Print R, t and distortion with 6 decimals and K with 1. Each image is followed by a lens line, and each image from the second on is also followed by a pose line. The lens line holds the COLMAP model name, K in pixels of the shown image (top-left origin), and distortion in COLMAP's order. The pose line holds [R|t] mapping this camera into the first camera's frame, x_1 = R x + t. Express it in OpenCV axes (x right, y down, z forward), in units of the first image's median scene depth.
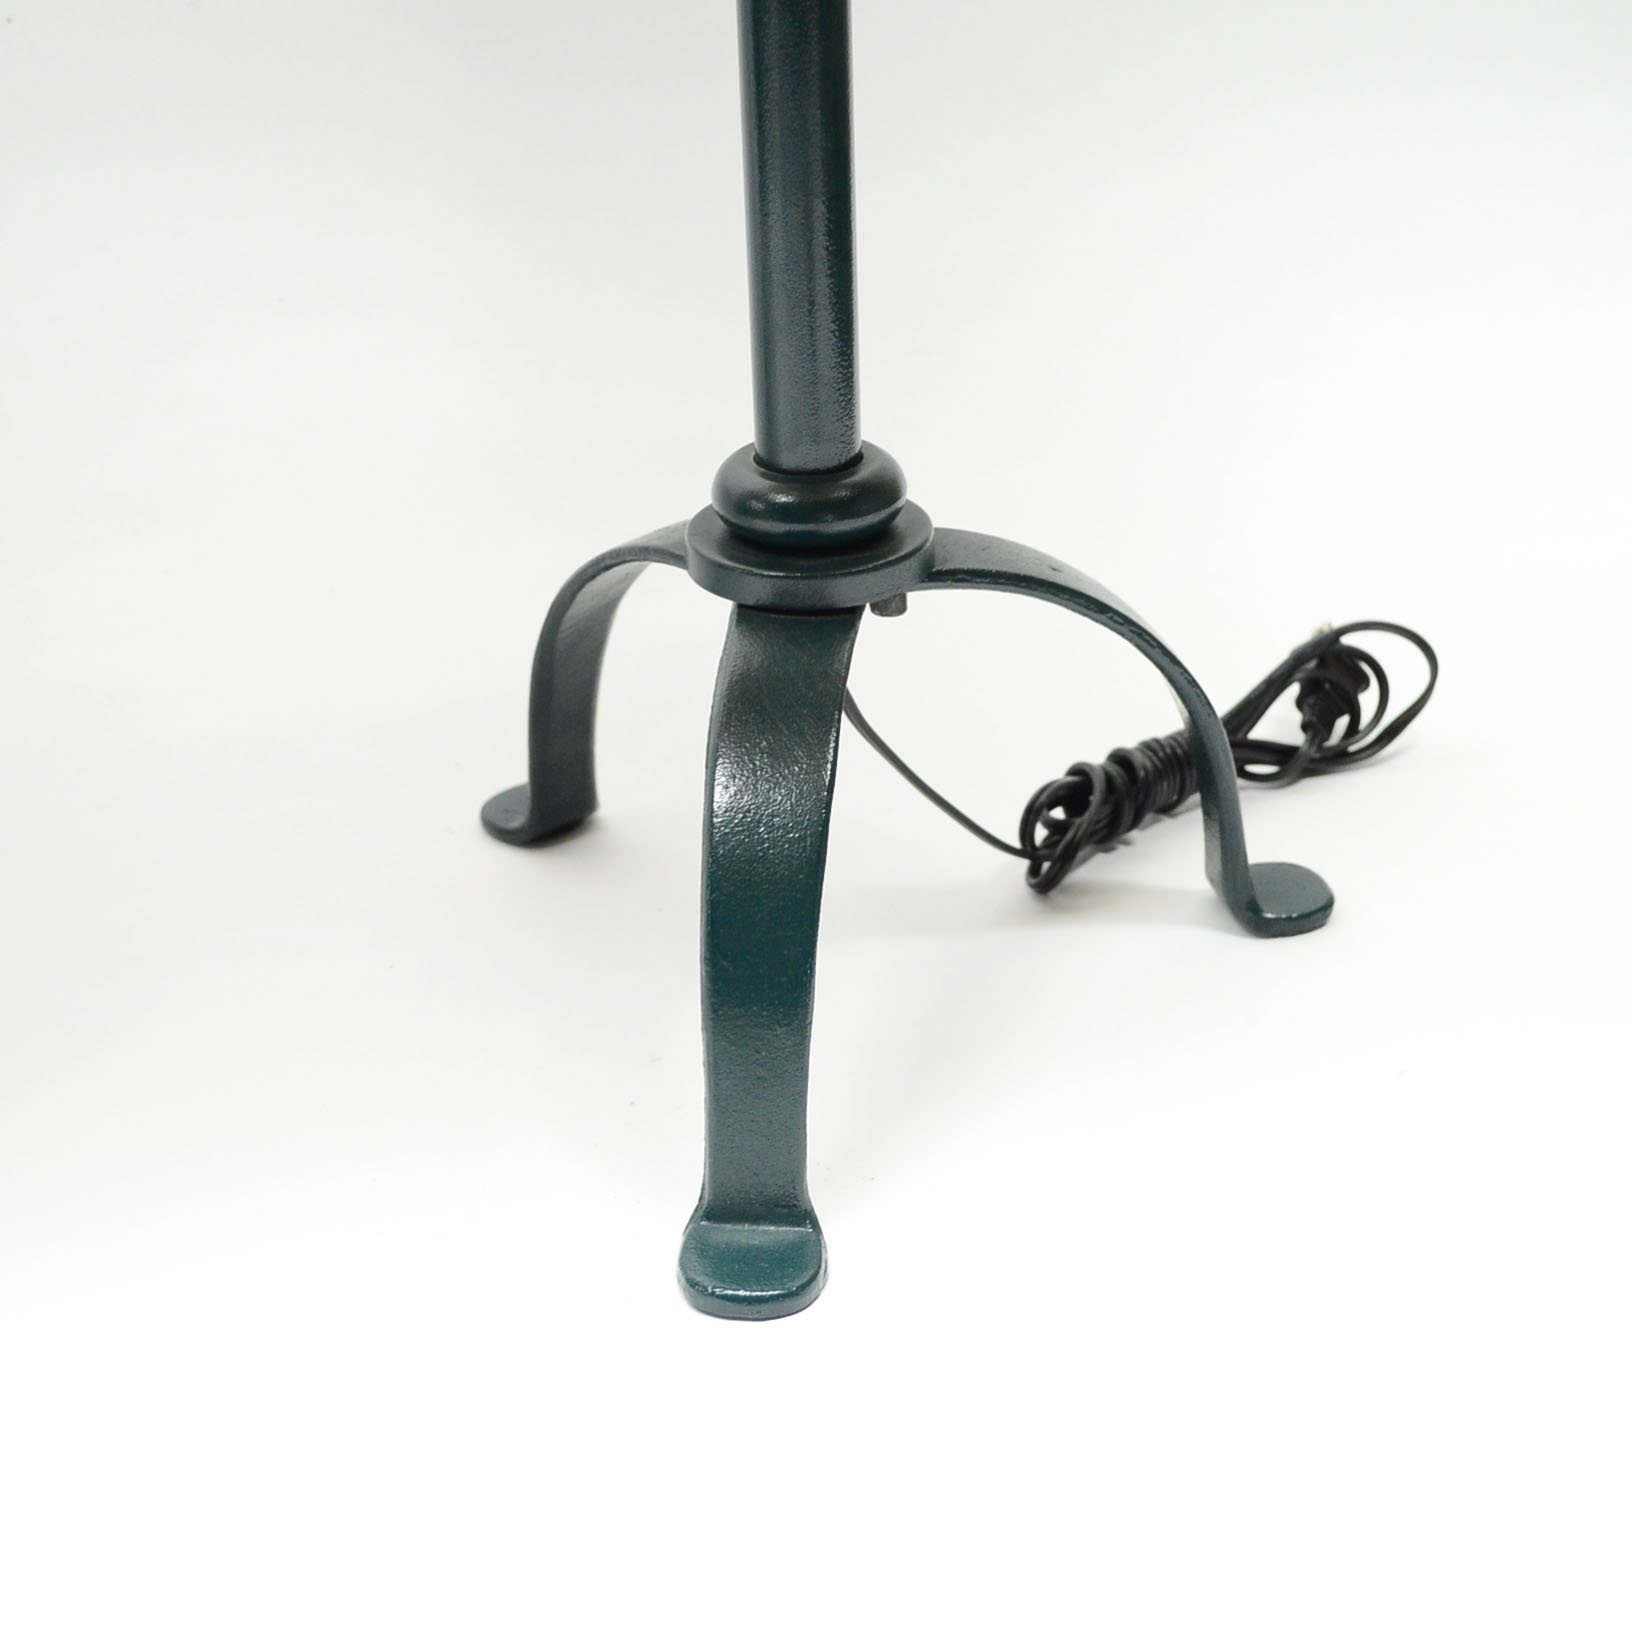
lens RADIAL K [[2490.6, 0, 785.8], [0, 2490.6, 817.3], [0, 0, 1]] dist [0.017079, 0.008996]
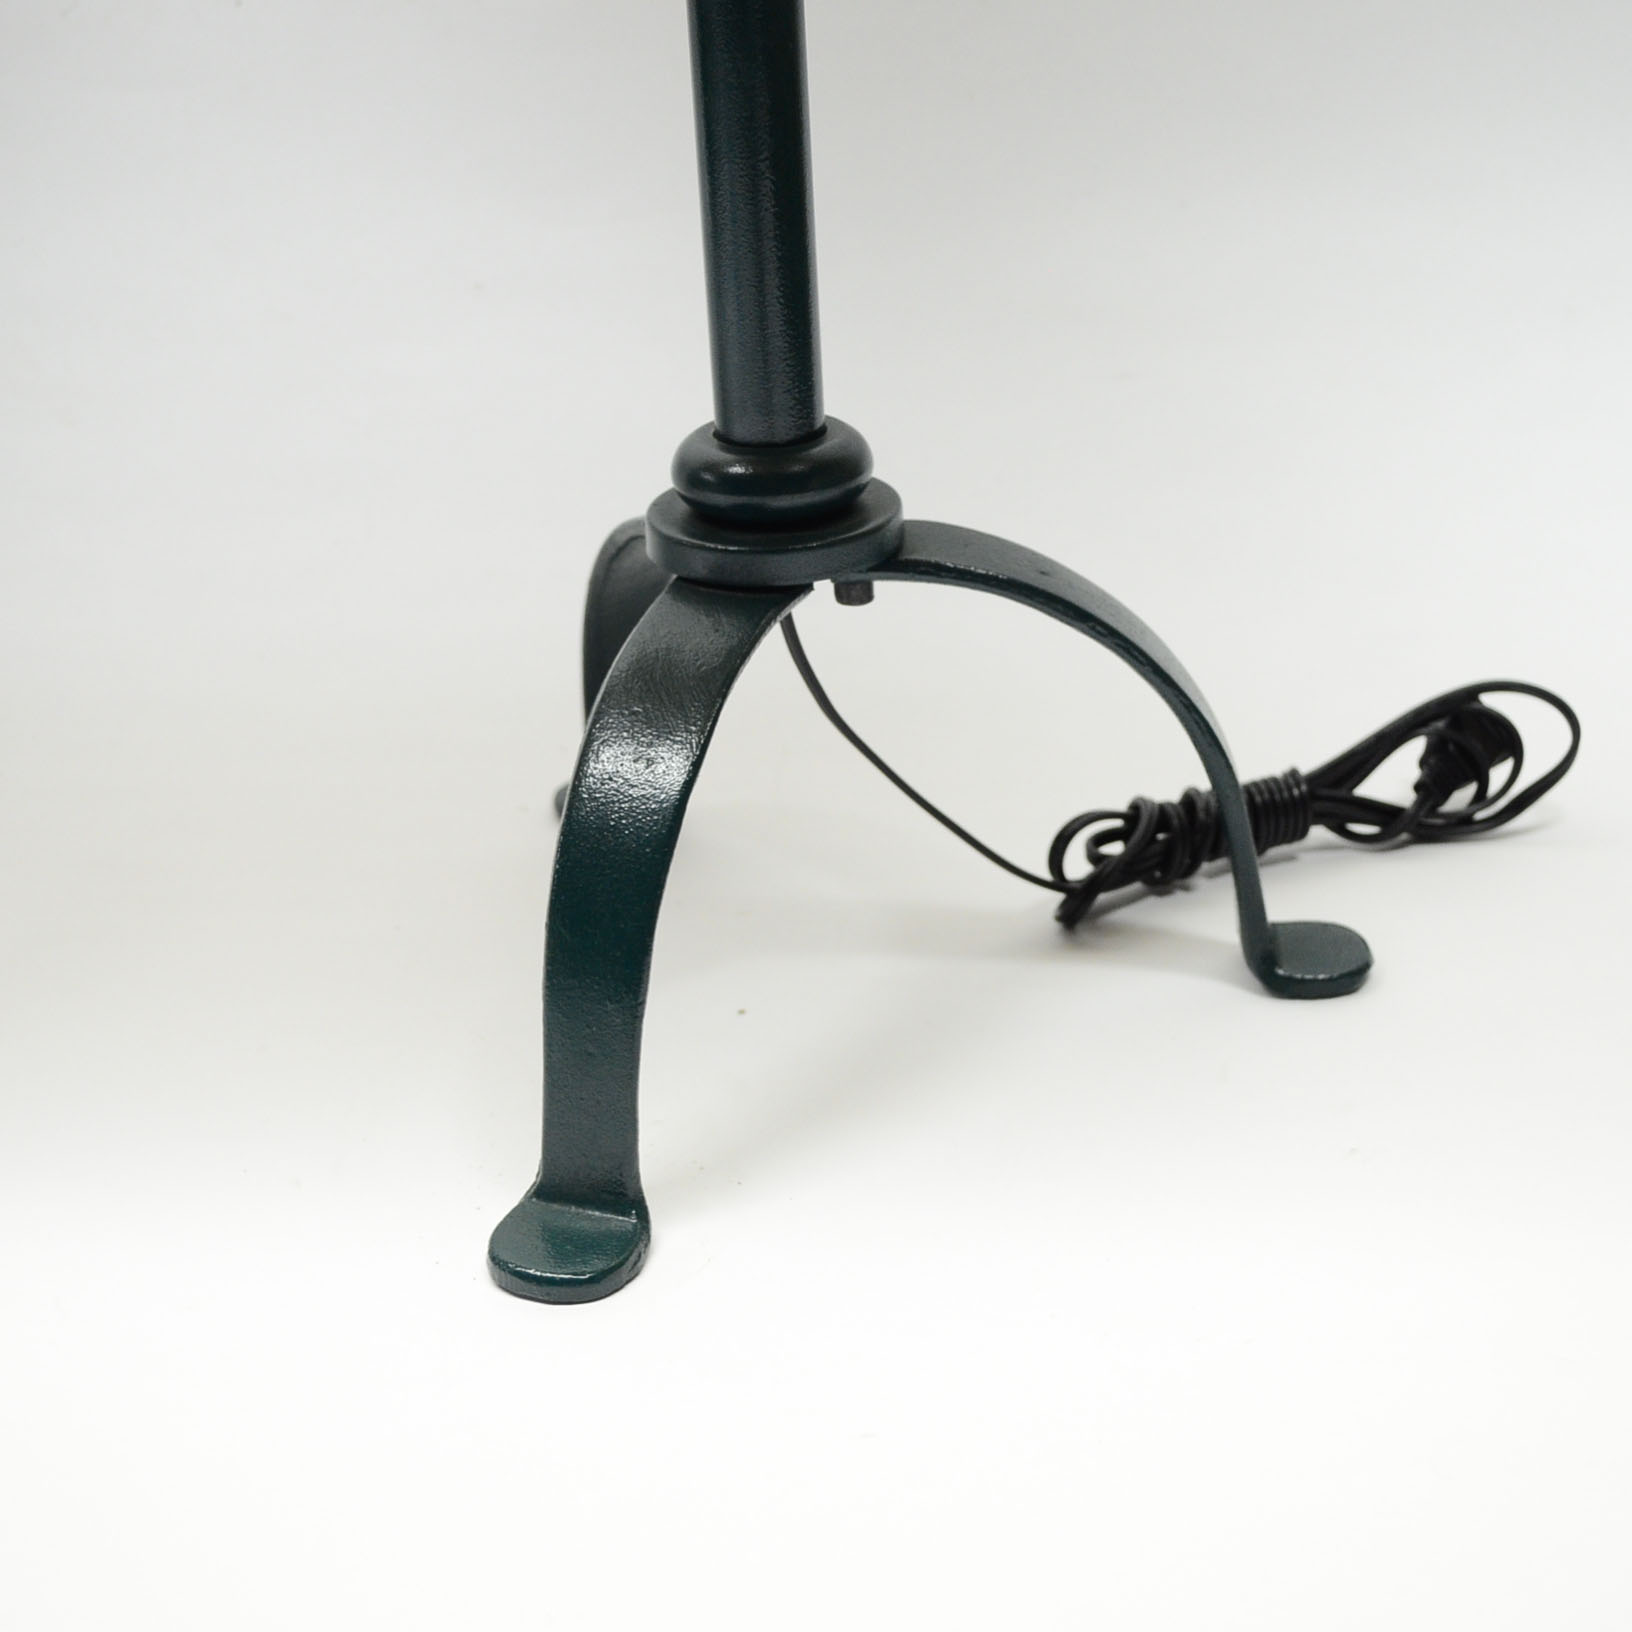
lens RADIAL K [[2490.6, 0, 785.8], [0, 2490.6, 817.3], [0, 0, 1]] dist [0.017079, 0.008996]
pose [[0.966866, 0.097032, -0.236124, 0.258672], [-0.105053, 0.994232, -0.021601, 0.024218], [0.232666, 0.045691, 0.971483, 0.071317]]
